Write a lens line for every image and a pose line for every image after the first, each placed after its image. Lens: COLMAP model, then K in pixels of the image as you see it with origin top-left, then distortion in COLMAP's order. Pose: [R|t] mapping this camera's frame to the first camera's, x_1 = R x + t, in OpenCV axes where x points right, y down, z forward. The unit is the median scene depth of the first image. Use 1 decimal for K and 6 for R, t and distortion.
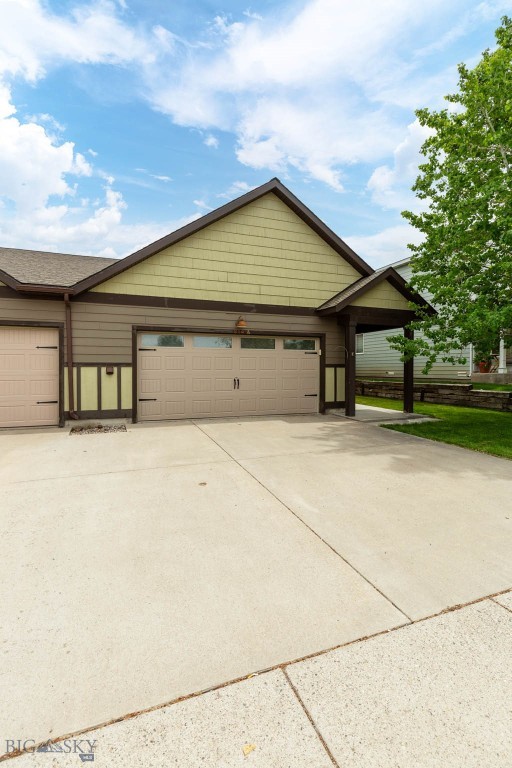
lens RADIAL K [[366.0, 0, 257.6], [0, 366.0, 377.5], [0, 0, 1]] dist [-0.018710, -0.000091]
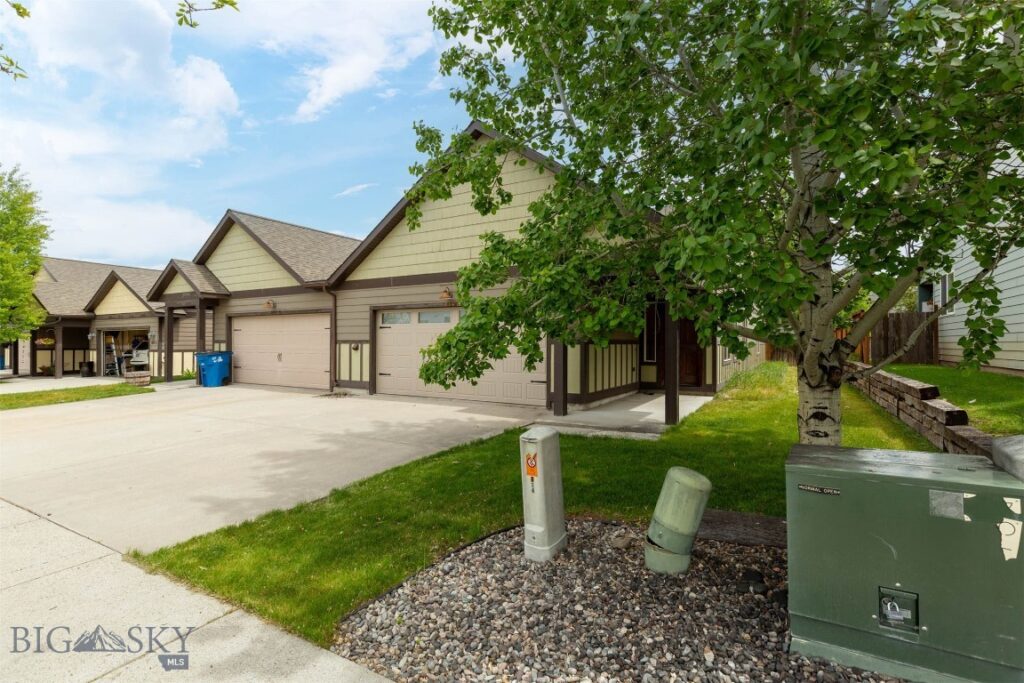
lens RADIAL K [[488.0, 0, 511.5], [0, 488.0, 344.9], [0, 0, 1]] dist [-0.018710, -0.000091]
pose [[0.614647, -0.000702, -0.788802, 1.115339], [-0.023523, 0.999539, -0.019219, -0.007411], [0.788452, 0.030368, 0.614346, 0.441389]]
